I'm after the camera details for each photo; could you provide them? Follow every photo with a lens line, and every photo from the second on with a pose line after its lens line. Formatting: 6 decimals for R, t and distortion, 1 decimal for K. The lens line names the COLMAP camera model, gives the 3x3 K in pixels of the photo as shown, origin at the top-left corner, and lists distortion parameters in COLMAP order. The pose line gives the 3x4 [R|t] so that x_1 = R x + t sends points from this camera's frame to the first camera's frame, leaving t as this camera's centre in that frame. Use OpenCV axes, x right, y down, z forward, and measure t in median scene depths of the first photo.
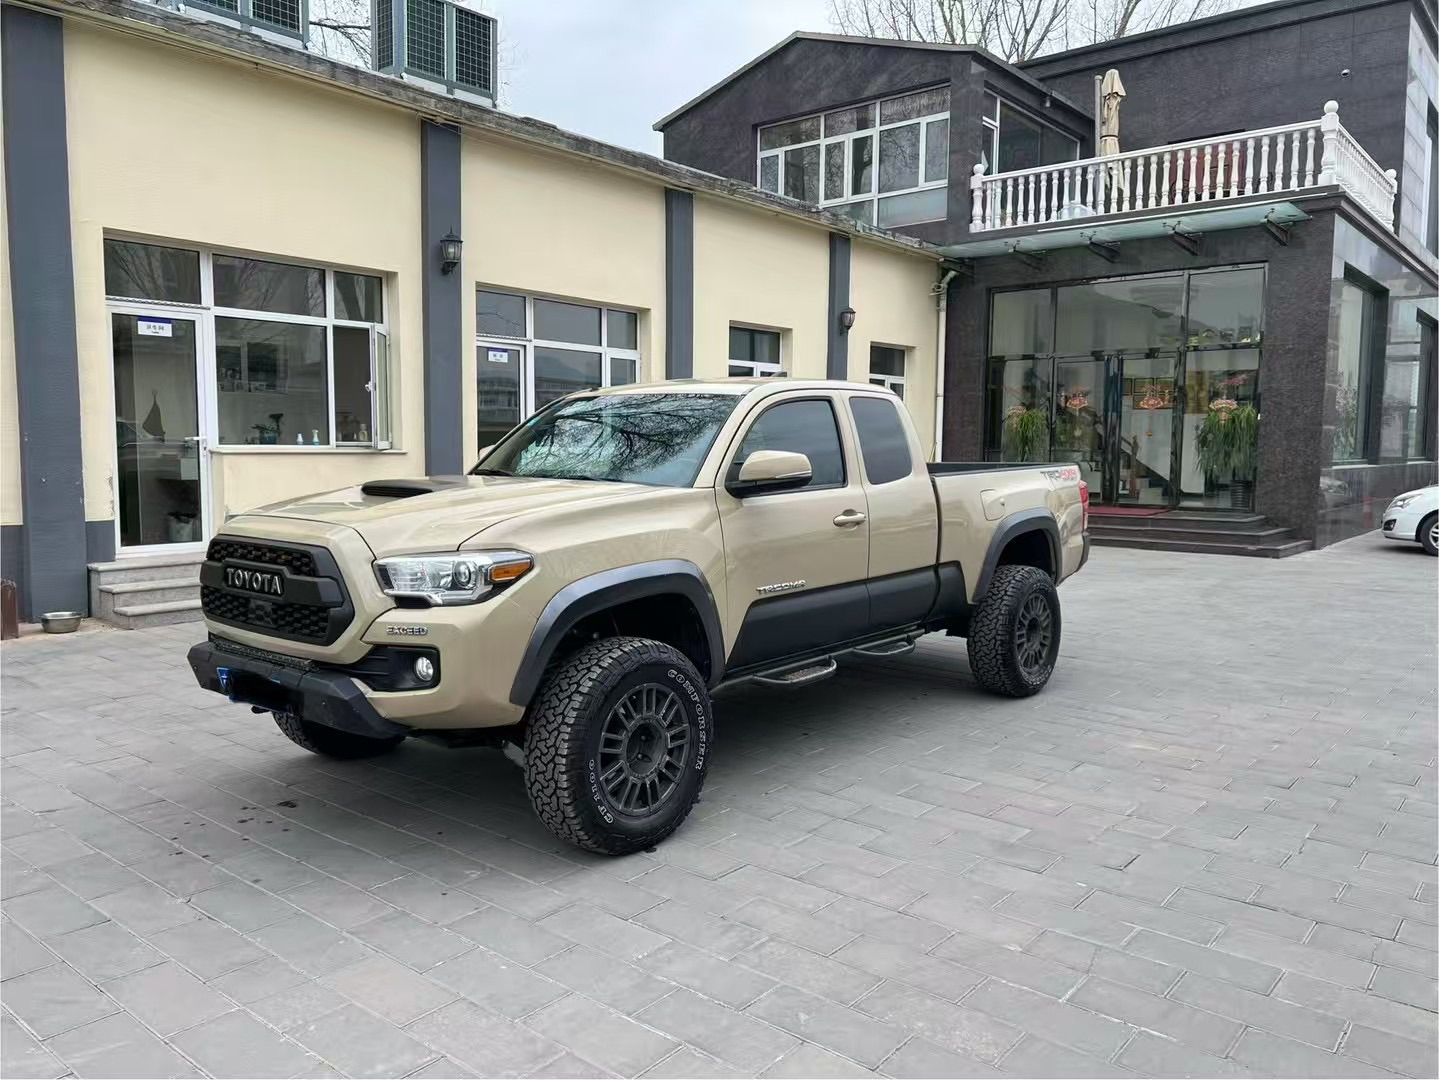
lens RADIAL K [[1092.6, 0, 708.3], [0, 1092.6, 544.8], [0, 0, 1]] dist [0.001348, 0.010254]
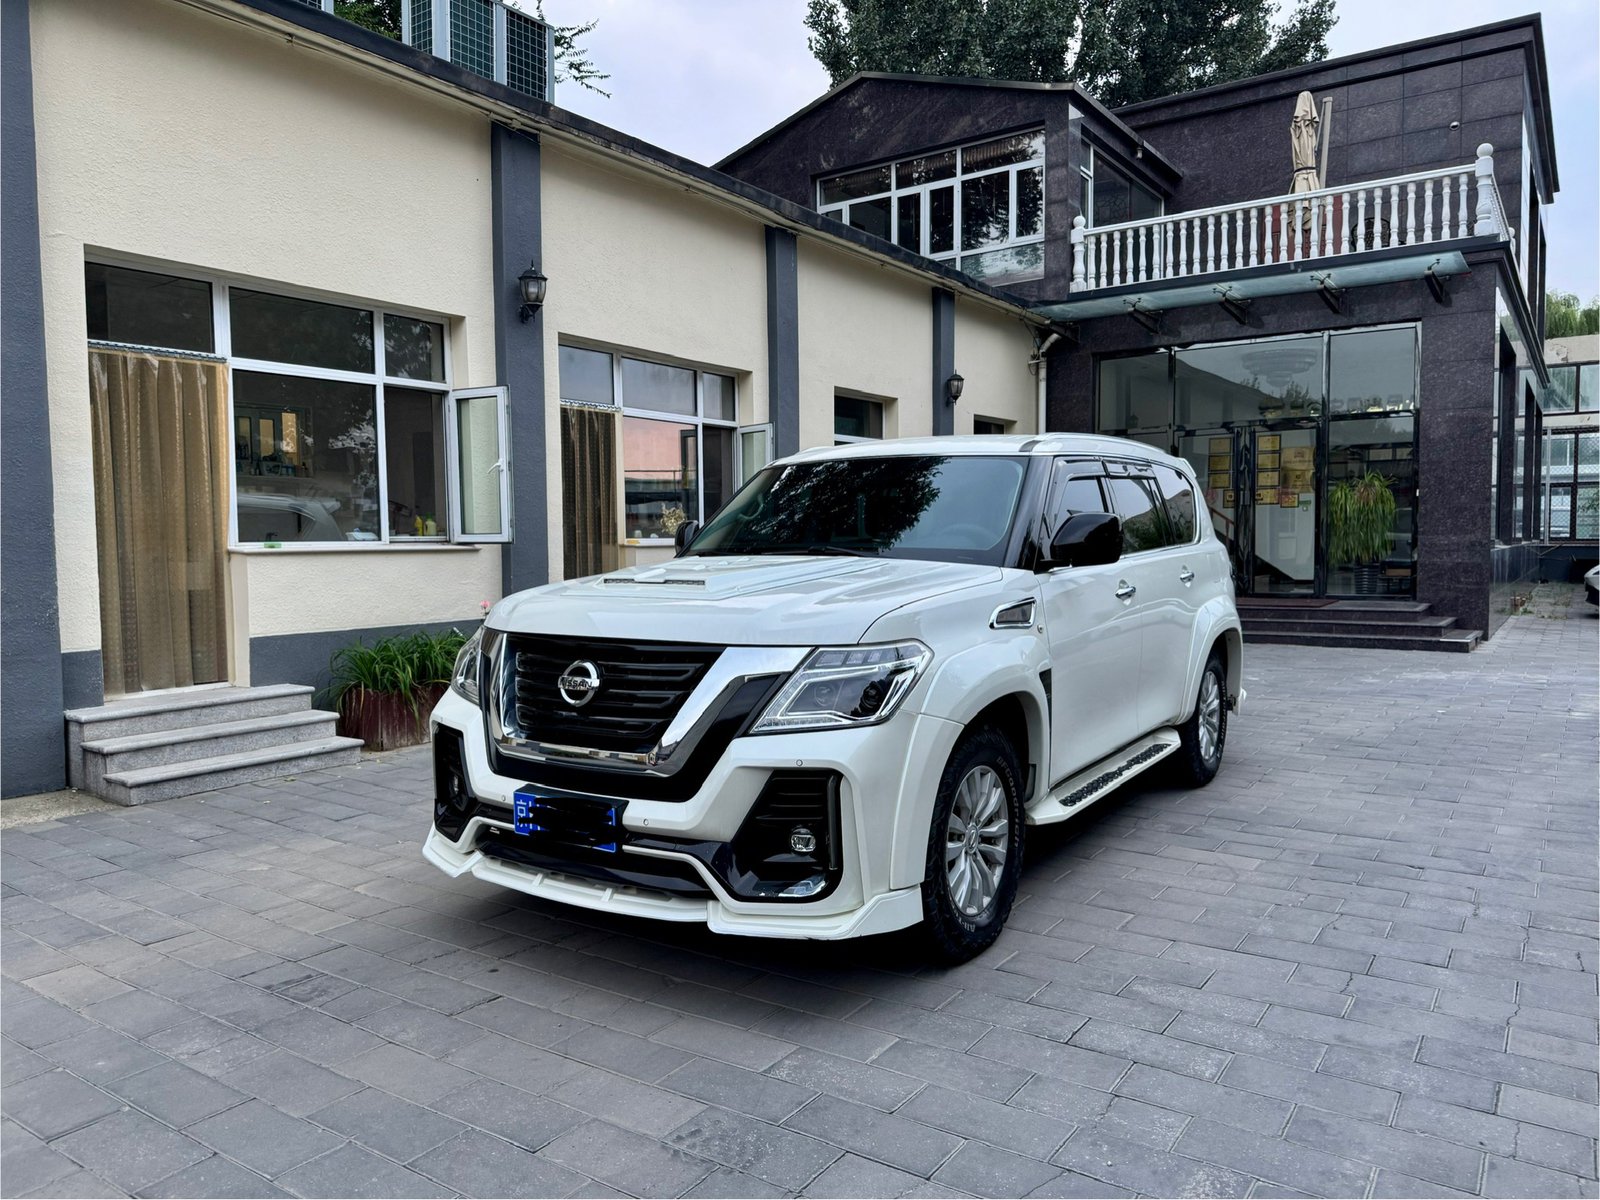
lens RADIAL K [[1145.3, 0, 791.3], [0, 1145.3, 607.6], [0, 0, 1]] dist [-0.009241, 0.004136]
pose [[0.995937, -0.022701, 0.087141, -0.087952], [0.025396, 0.999229, -0.029937, -0.008692], [-0.086394, 0.032028, 0.995746, 0.120783]]
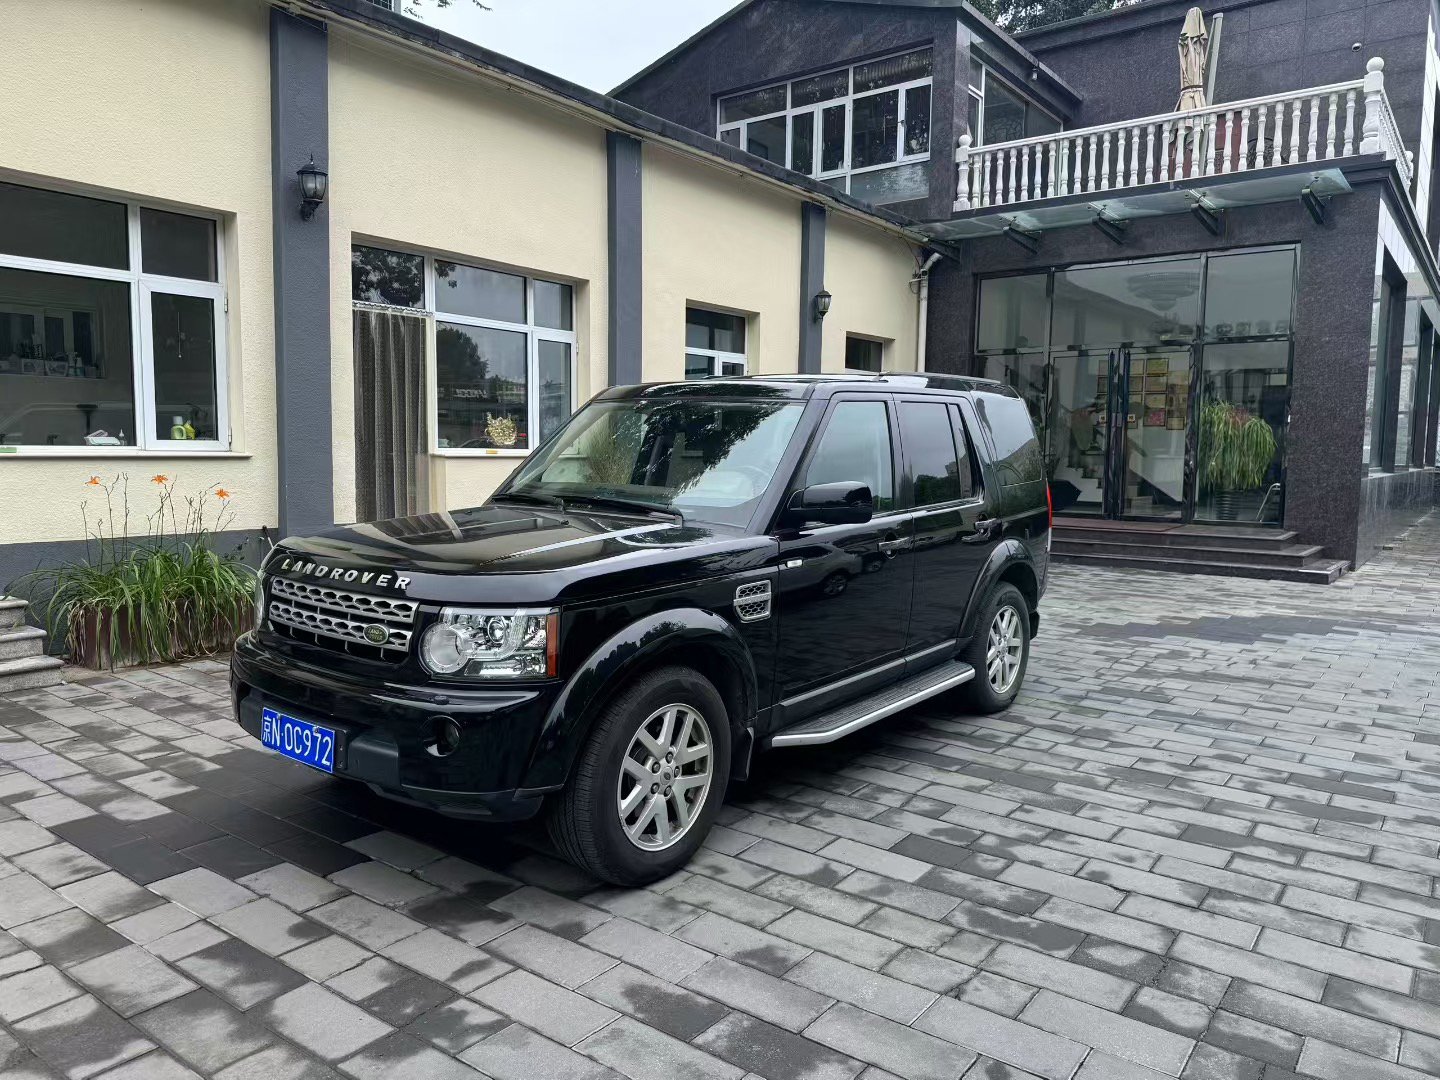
lens RADIAL K [[1030.8, 0, 711.5], [0, 1030.8, 544.0], [0, 0, 1]] dist [-0.009241, 0.004136]
pose [[0.999060, 0.001167, 0.043324, 0.004754], [-0.001306, 0.999994, 0.003180, -0.018780], [-0.043320, -0.003233, 0.999056, 0.196611]]
